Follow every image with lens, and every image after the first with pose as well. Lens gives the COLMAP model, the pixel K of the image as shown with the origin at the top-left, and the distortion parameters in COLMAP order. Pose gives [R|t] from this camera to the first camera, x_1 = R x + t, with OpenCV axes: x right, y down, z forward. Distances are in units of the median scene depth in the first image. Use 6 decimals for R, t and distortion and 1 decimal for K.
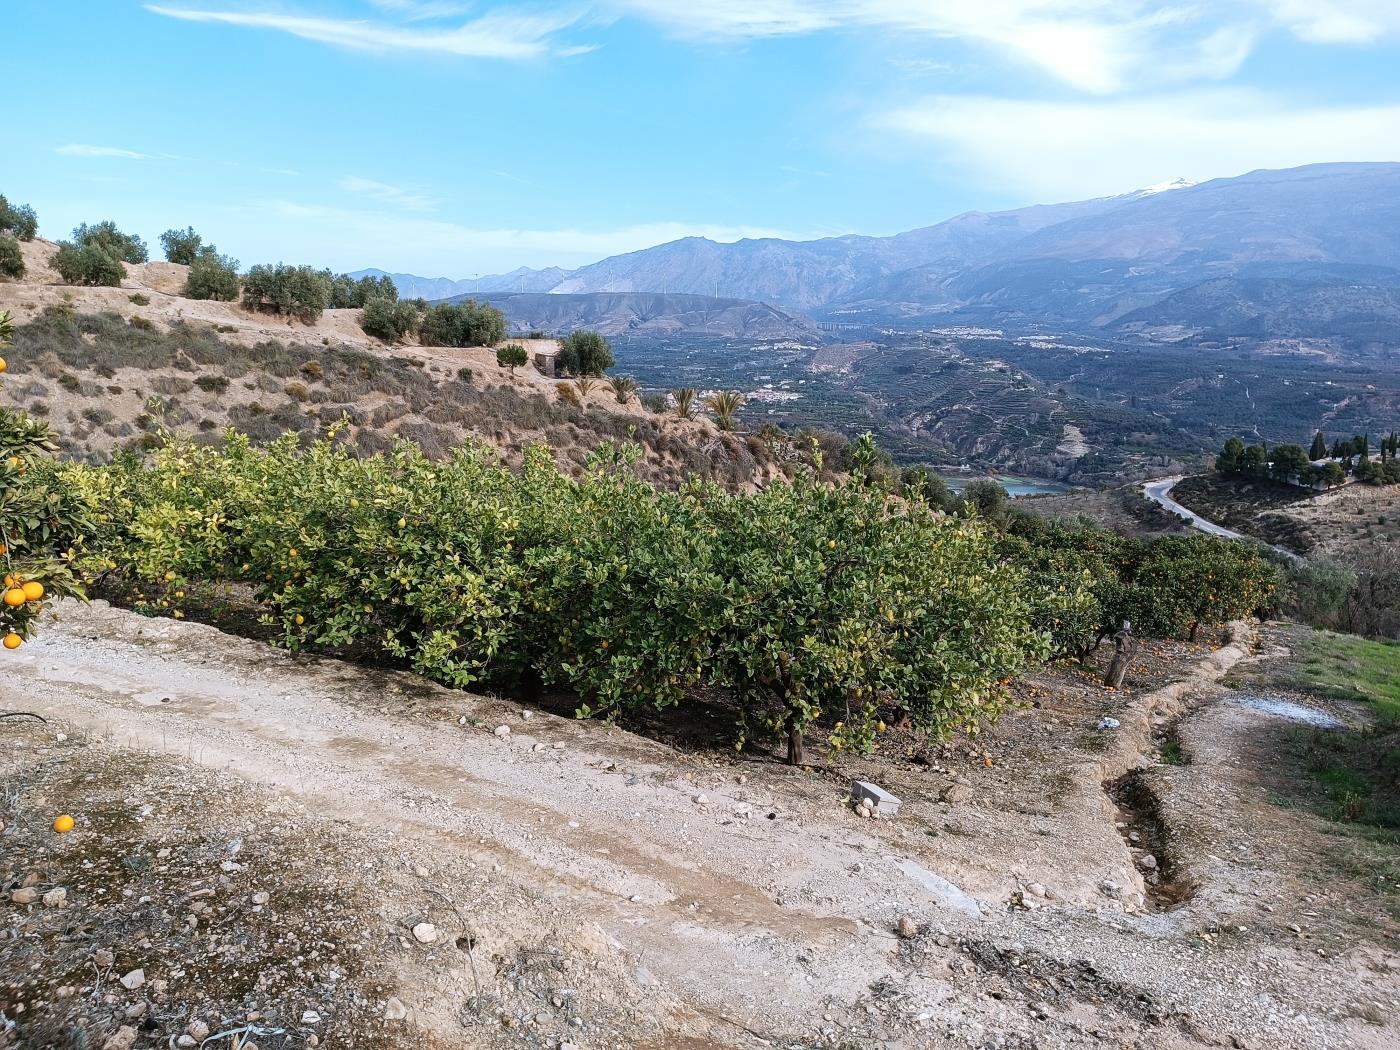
lens RADIAL K [[992.2, 0, 698.8], [0, 992.2, 517.3], [0, 0, 1]] dist [0.049903, -0.048195]
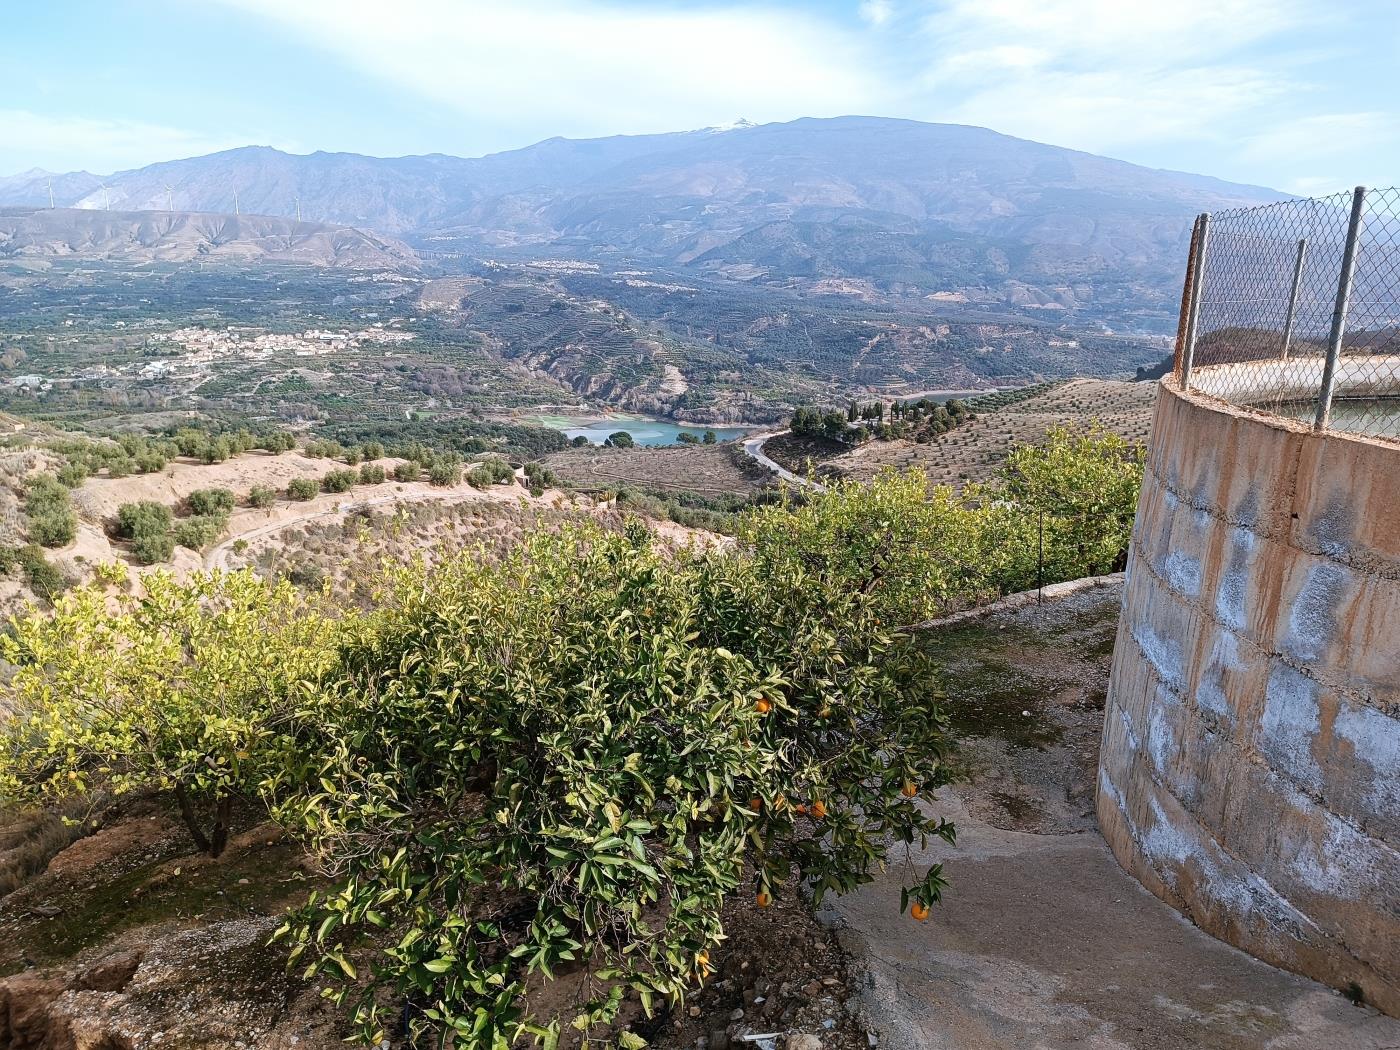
lens RADIAL K [[992.2, 0, 696.3], [0, 992.2, 526.7], [0, 0, 1]] dist [0.049903, -0.048195]
pose [[0.924663, -0.083018, 0.371626, -0.032307], [0.052294, 0.994383, 0.092021, -0.012557], [-0.377178, -0.065655, 0.923811, -0.058274]]
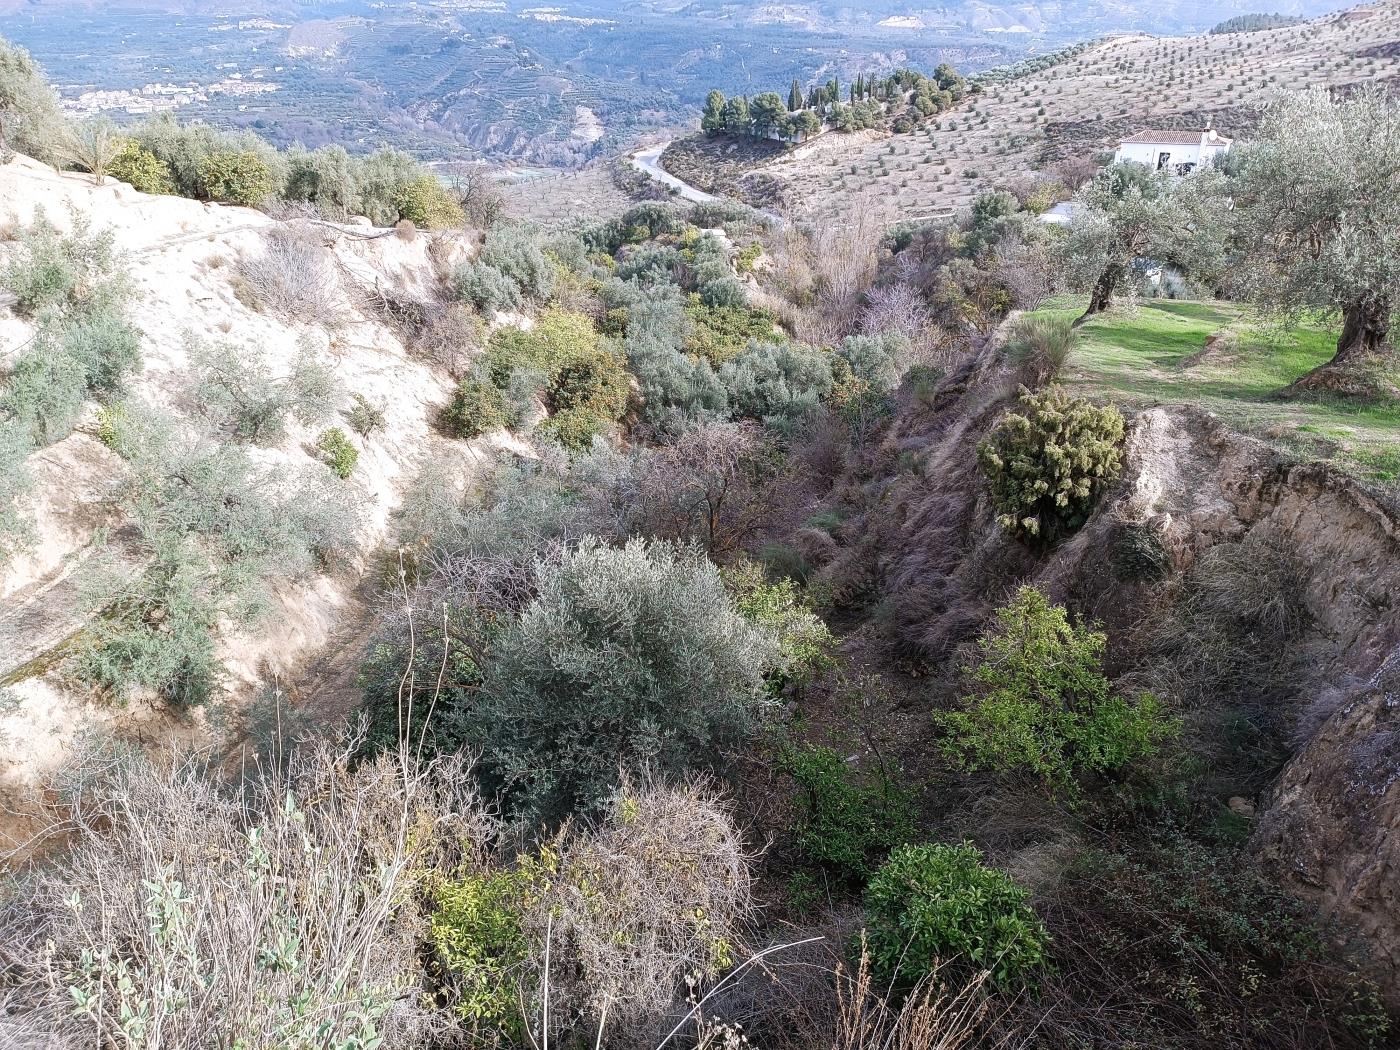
lens RADIAL K [[992.2, 0, 701.3], [0, 992.2, 519.9], [0, 0, 1]] dist [0.049903, -0.048195]
pose [[0.897021, -0.217255, 0.384908, 0.023122], [0.099305, 0.947656, 0.303459, 0.003376], [-0.430688, -0.233986, 0.871641, 0.032507]]
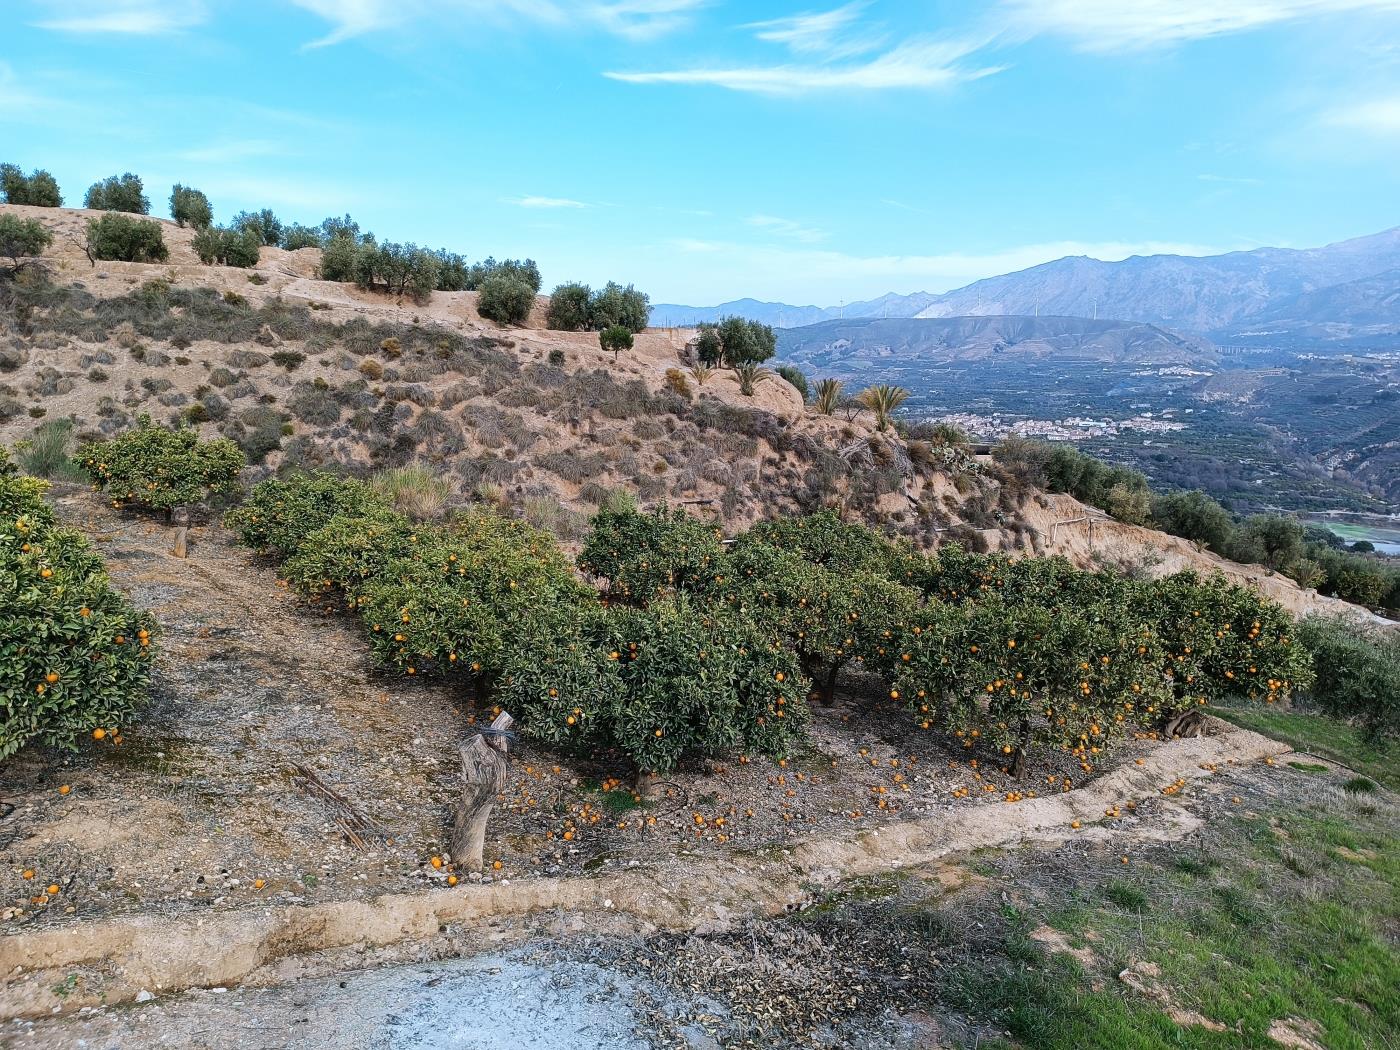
lens RADIAL K [[992.2, 0, 696.7], [0, 992.2, 505.0], [0, 0, 1]] dist [0.049903, -0.048195]
pose [[0.936362, 0.054700, -0.346748, 0.009074], [-0.067338, 0.997429, -0.024495, 0.000234], [0.344517, 0.046286, 0.937638, 0.008745]]
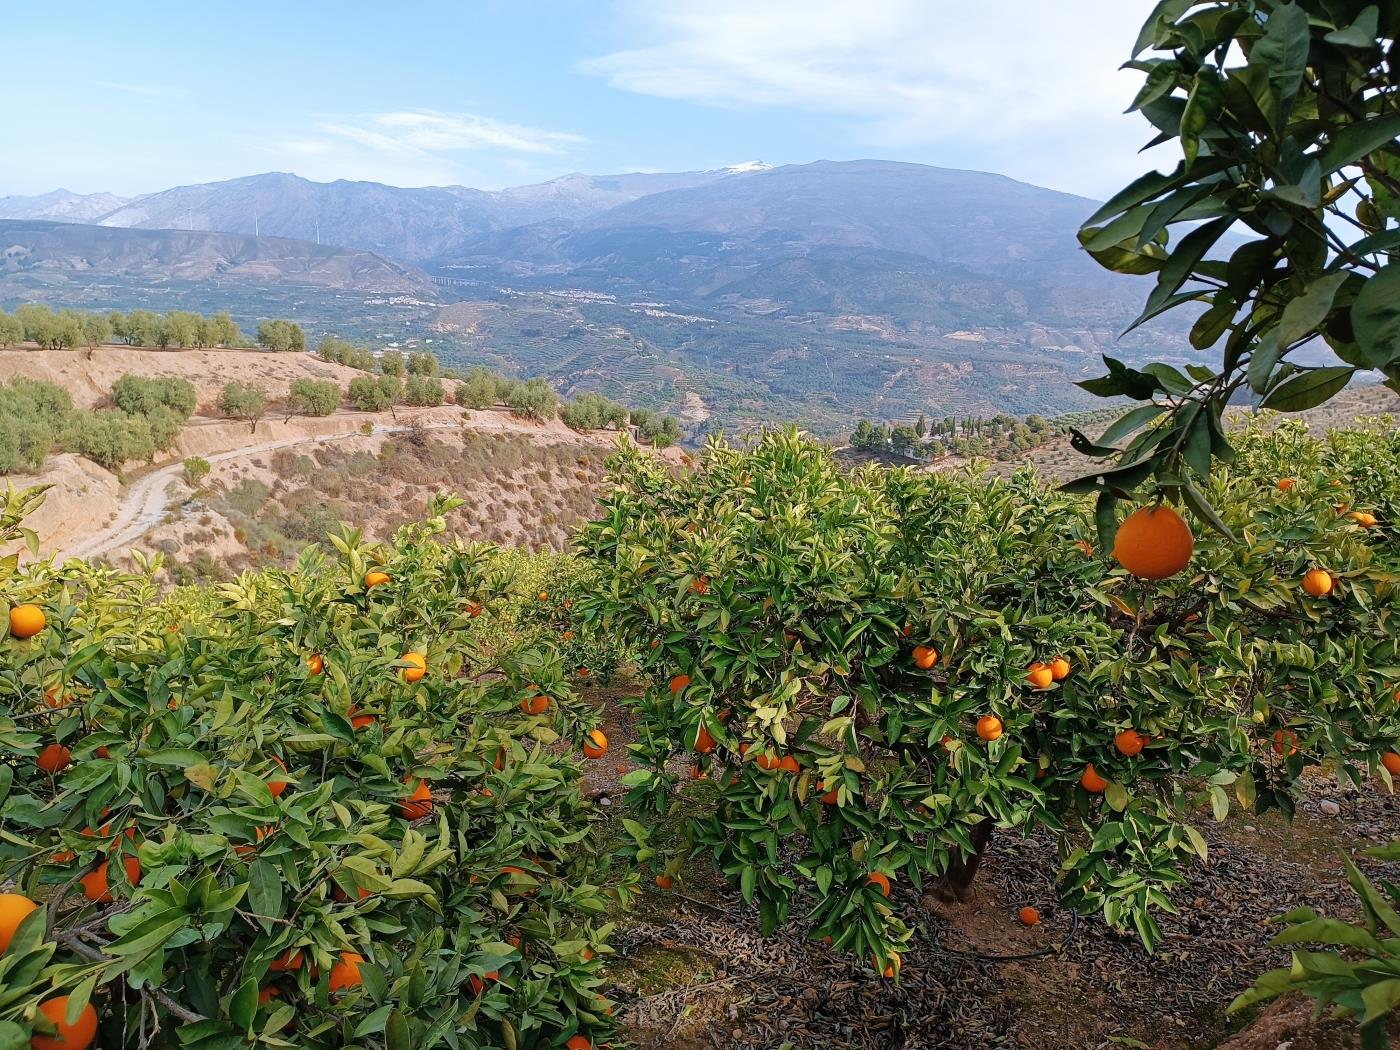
lens RADIAL K [[992.2, 0, 698.5], [0, 992.2, 520.1], [0, 0, 1]] dist [0.049903, -0.048195]
pose [[0.927490, -0.040133, 0.371688, -0.032424], [0.023309, 0.998495, 0.049649, -0.005183], [-0.373121, -0.037385, 0.927029, -0.020585]]
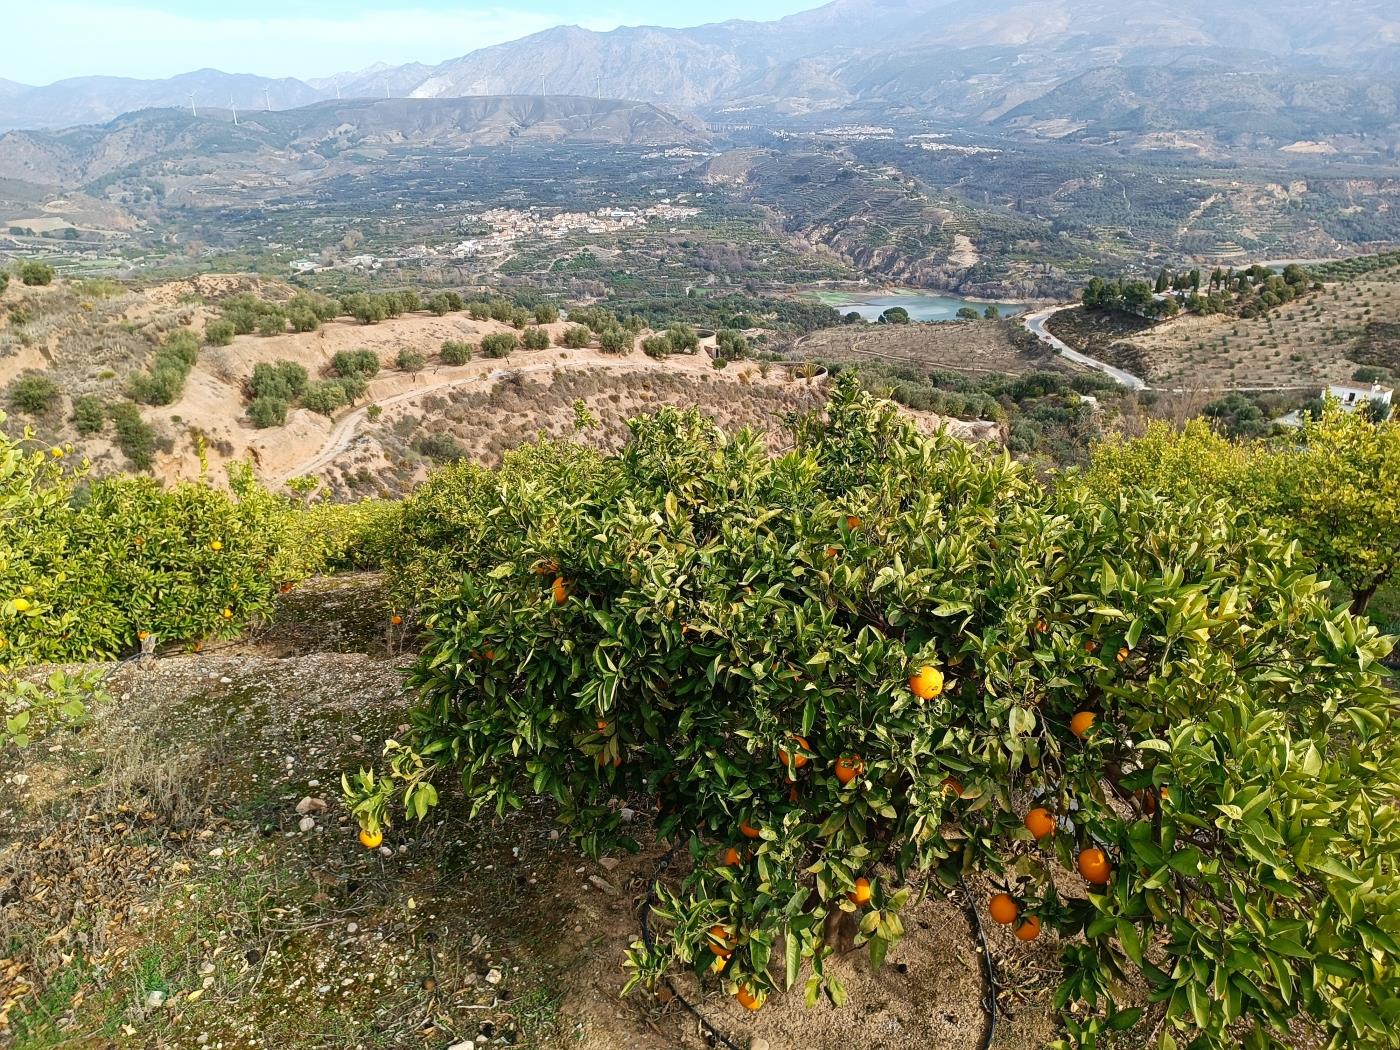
lens RADIAL K [[992.2, 0, 697.2], [0, 992.2, 522.6], [0, 0, 1]] dist [0.049903, -0.048195]
pose [[0.993348, -0.065123, 0.094972, -0.020415], [0.045911, 0.980319, 0.192005, -0.010676], [-0.105607, -0.186367, 0.976788, -0.047414]]
